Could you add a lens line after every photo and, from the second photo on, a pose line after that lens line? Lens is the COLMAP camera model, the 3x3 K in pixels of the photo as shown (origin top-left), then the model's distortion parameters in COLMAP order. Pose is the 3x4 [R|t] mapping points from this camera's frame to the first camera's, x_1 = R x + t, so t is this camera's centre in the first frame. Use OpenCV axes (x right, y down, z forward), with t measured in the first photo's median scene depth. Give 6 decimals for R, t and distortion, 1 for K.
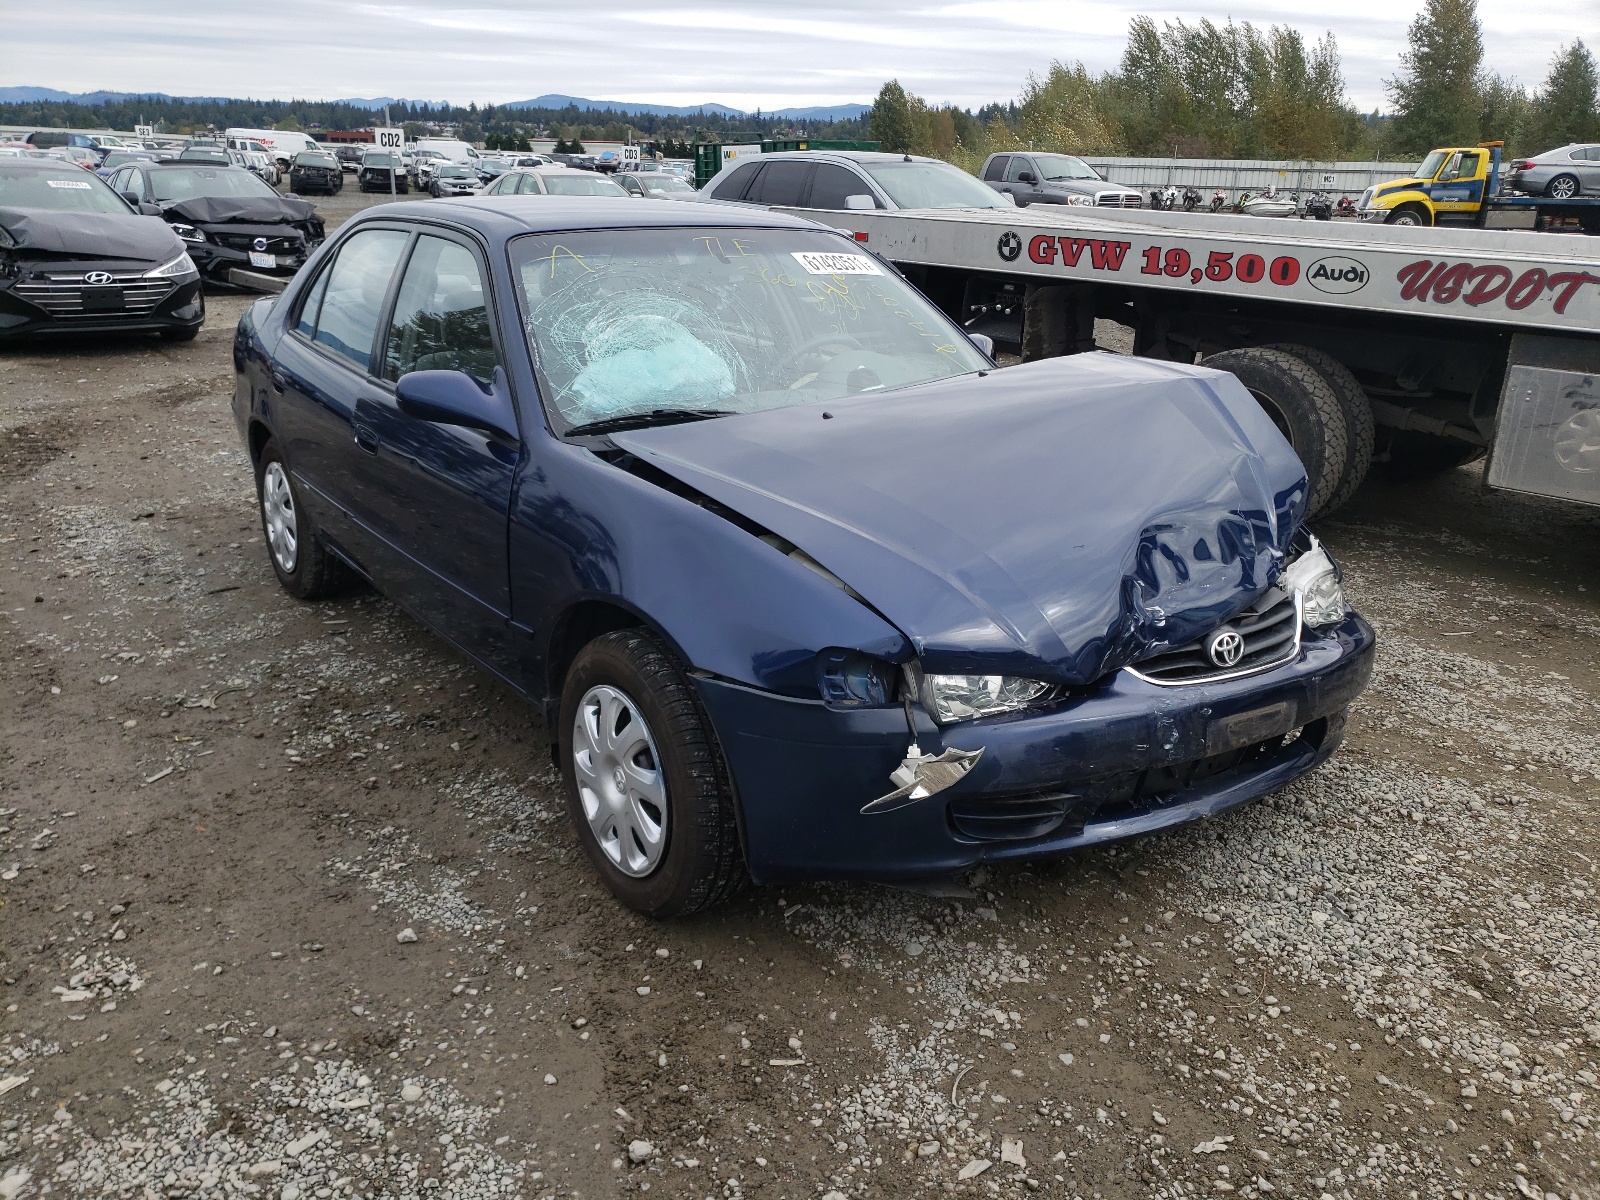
lens RADIAL K [[1212.5, 0, 800.0], [0, 1212.5, 600.0], [0, 0, 1]] dist [0.003218, 0.002857]
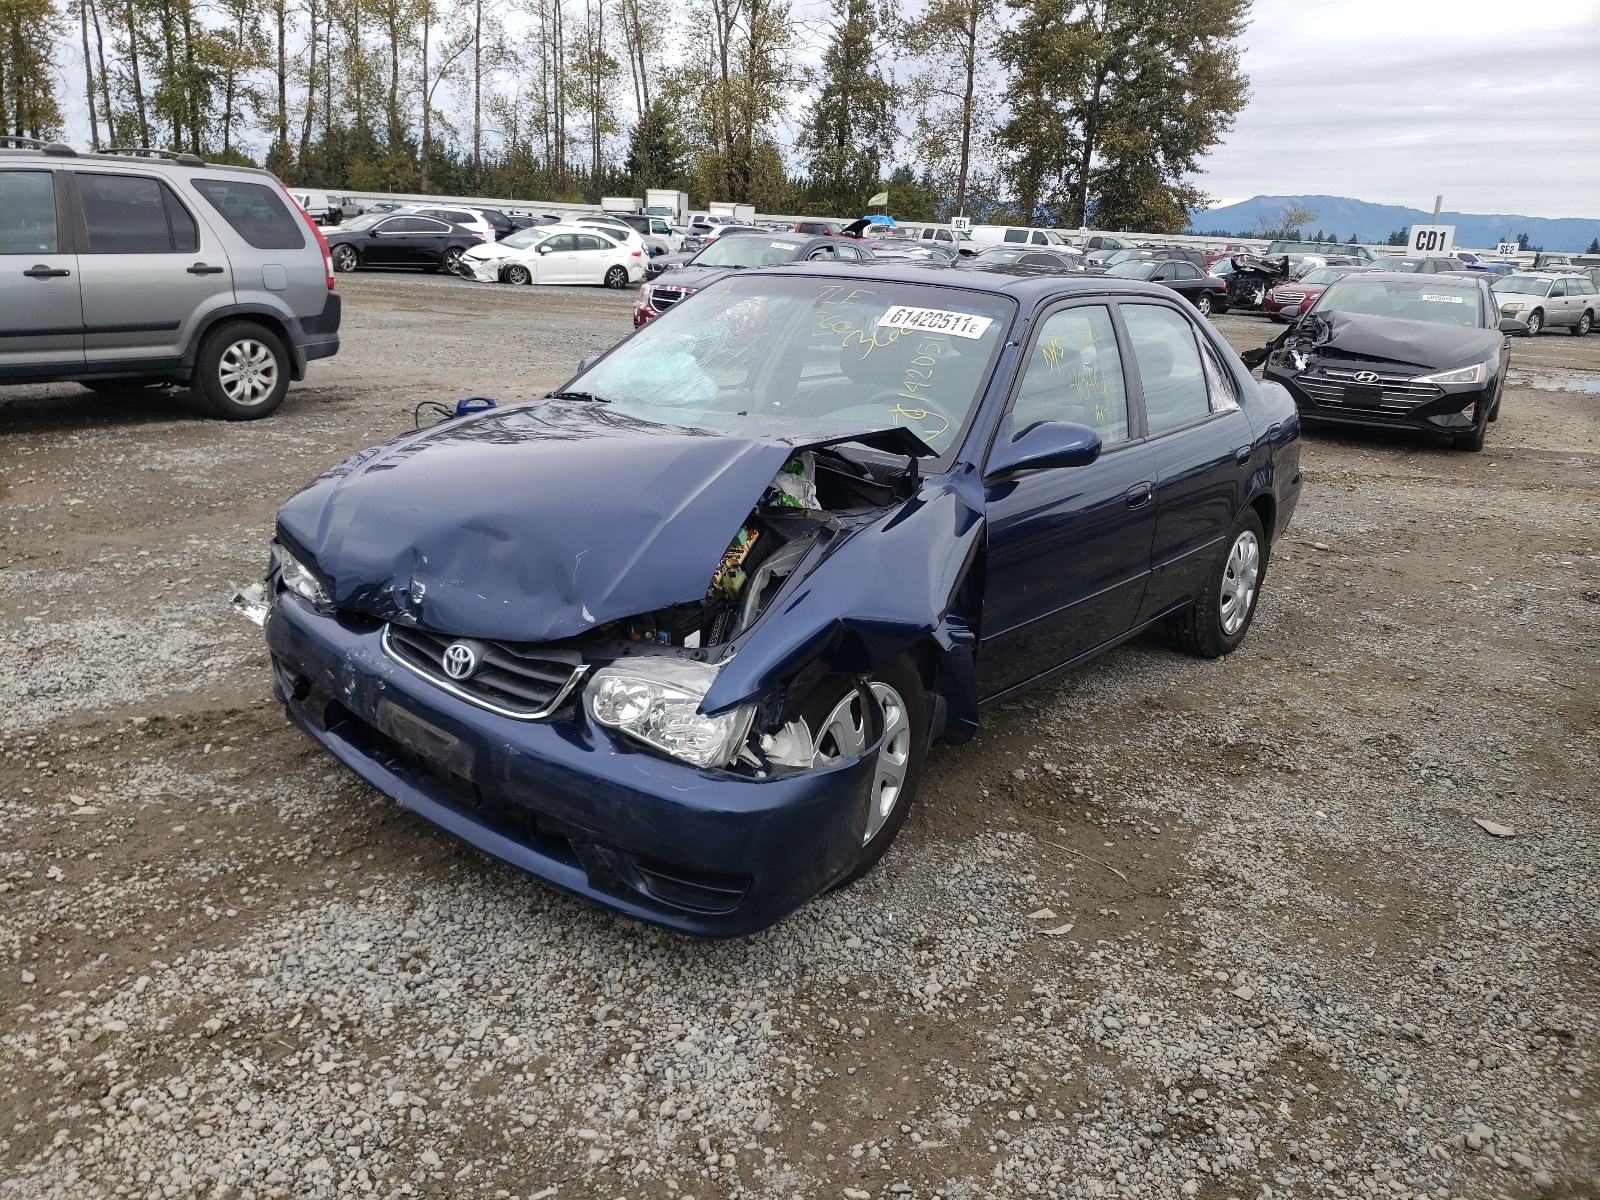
lens RADIAL K [[1212.5, 0, 800.0], [0, 1212.5, 600.0], [0, 0, 1]] dist [0.003218, 0.002857]
pose [[0.276349, 0.252584, -0.927272, 1.310303], [-0.351000, 0.924720, 0.147283, -0.242758], [0.894668, 0.284771, 0.344203, 0.889832]]
